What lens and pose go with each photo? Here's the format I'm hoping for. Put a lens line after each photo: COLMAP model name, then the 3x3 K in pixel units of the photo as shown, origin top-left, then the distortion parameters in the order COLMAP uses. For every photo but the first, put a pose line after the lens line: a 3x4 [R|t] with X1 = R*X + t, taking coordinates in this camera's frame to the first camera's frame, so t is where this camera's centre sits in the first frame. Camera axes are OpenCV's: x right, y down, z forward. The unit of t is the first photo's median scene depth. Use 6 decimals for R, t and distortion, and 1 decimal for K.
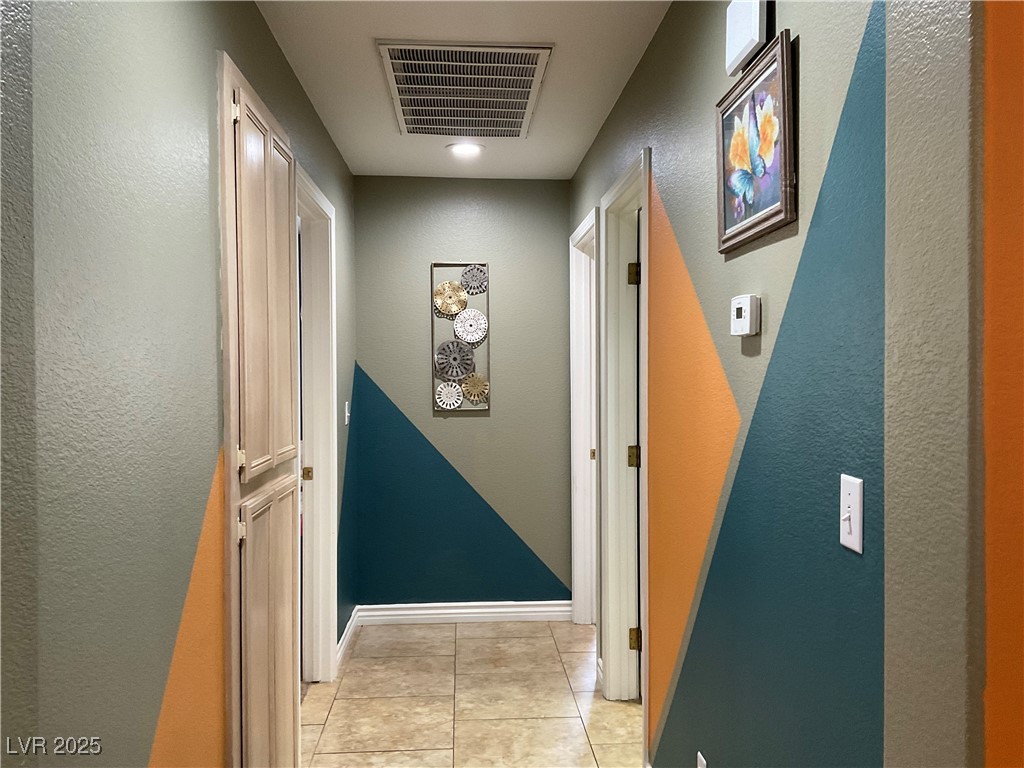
lens RADIAL K [[842.9, 0, 512.0], [0, 842.9, 384.0], [0, 0, 1]] dist [0.095397, -0.177734]
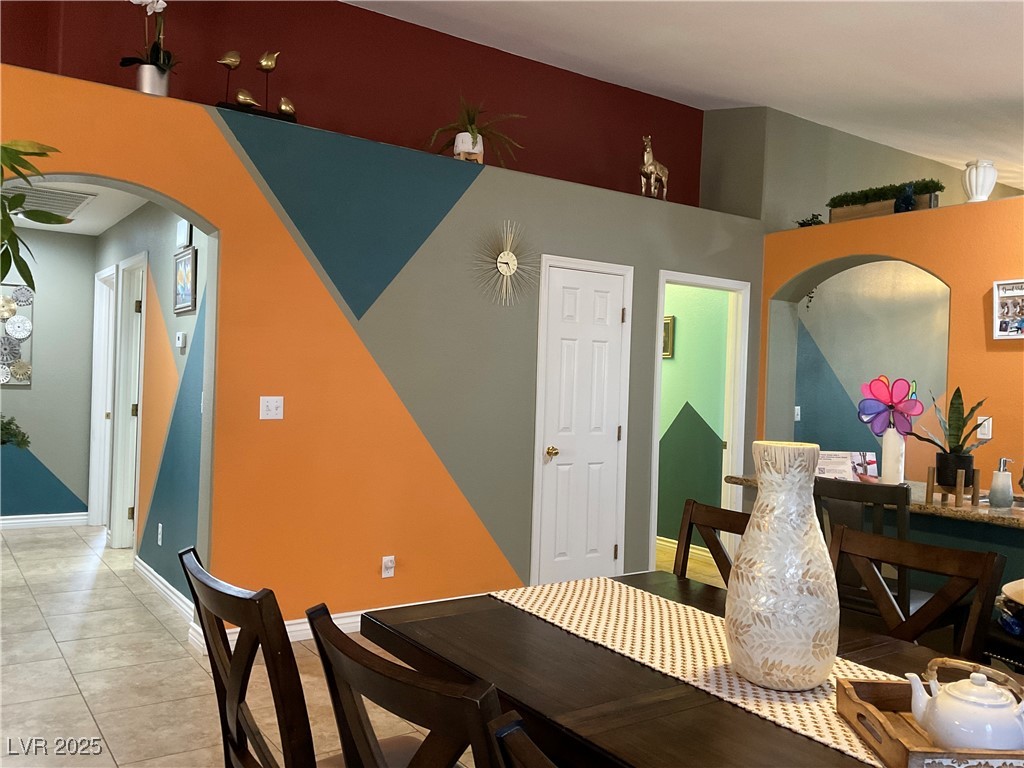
lens RADIAL K [[842.9, 0, 512.0], [0, 842.9, 384.0], [0, 0, 1]] dist [0.095397, -0.177734]
pose [[0.851728, 0.031823, 0.523017, -0.091374], [-0.028671, 0.999489, -0.014124, 0.026089], [-0.523200, -0.002966, 0.852205, -0.710645]]
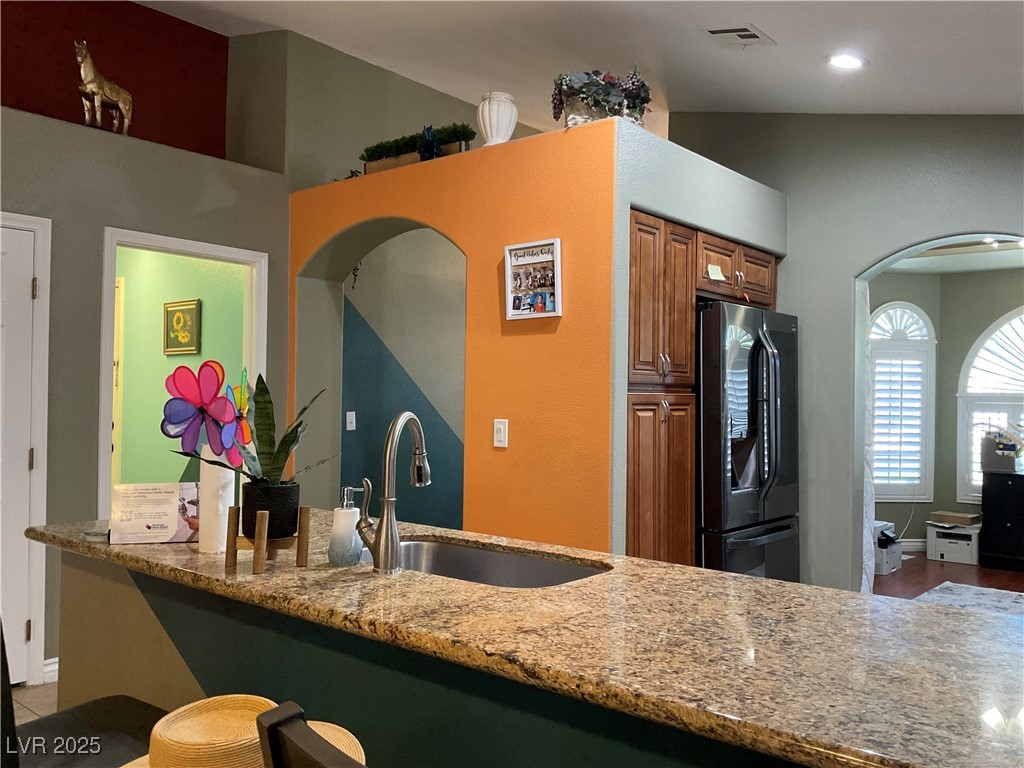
lens RADIAL K [[842.9, 0, 512.0], [0, 842.9, 384.0], [0, 0, 1]] dist [0.095397, -0.177734]
pose [[0.688208, 0.022688, 0.725158, 0.376424], [-0.002091, 0.999569, -0.029289, 0.024983], [-0.725510, 0.018641, 0.687959, -0.688888]]
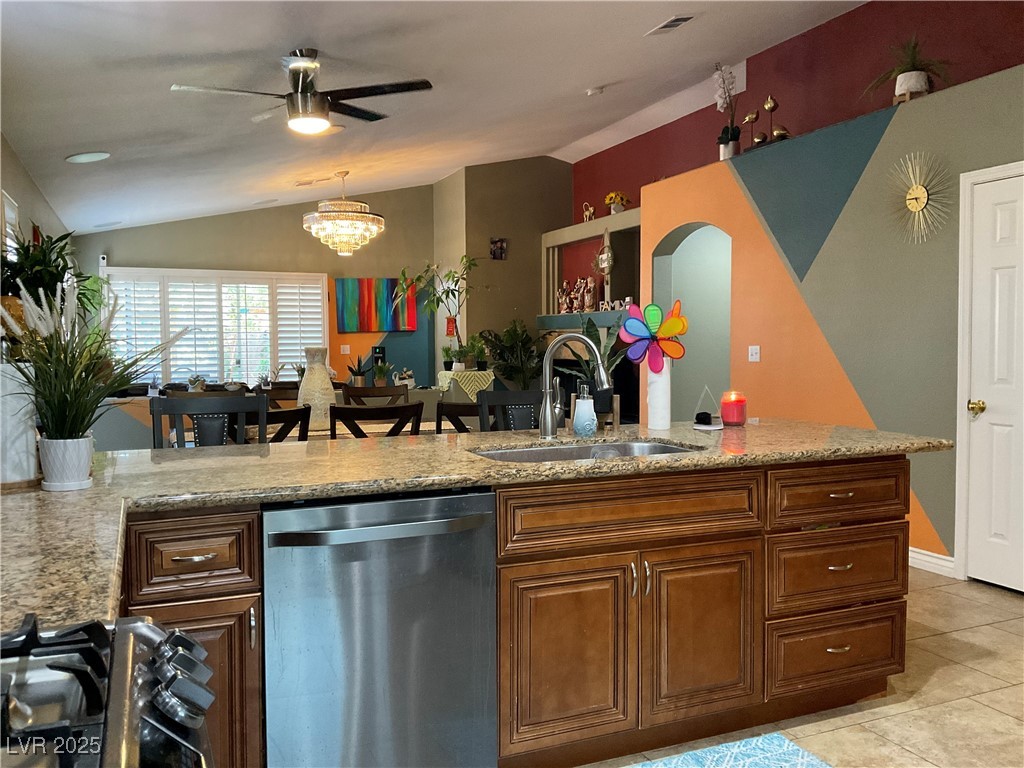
lens RADIAL K [[842.9, 0, 512.0], [0, 842.9, 384.0], [0, 0, 1]] dist [0.095397, -0.177734]
pose [[0.345386, 0.049408, -0.937159, 1.238510], [-0.018543, 0.998777, 0.045823, 0.040177], [0.938277, 0.001551, 0.345880, -0.593488]]
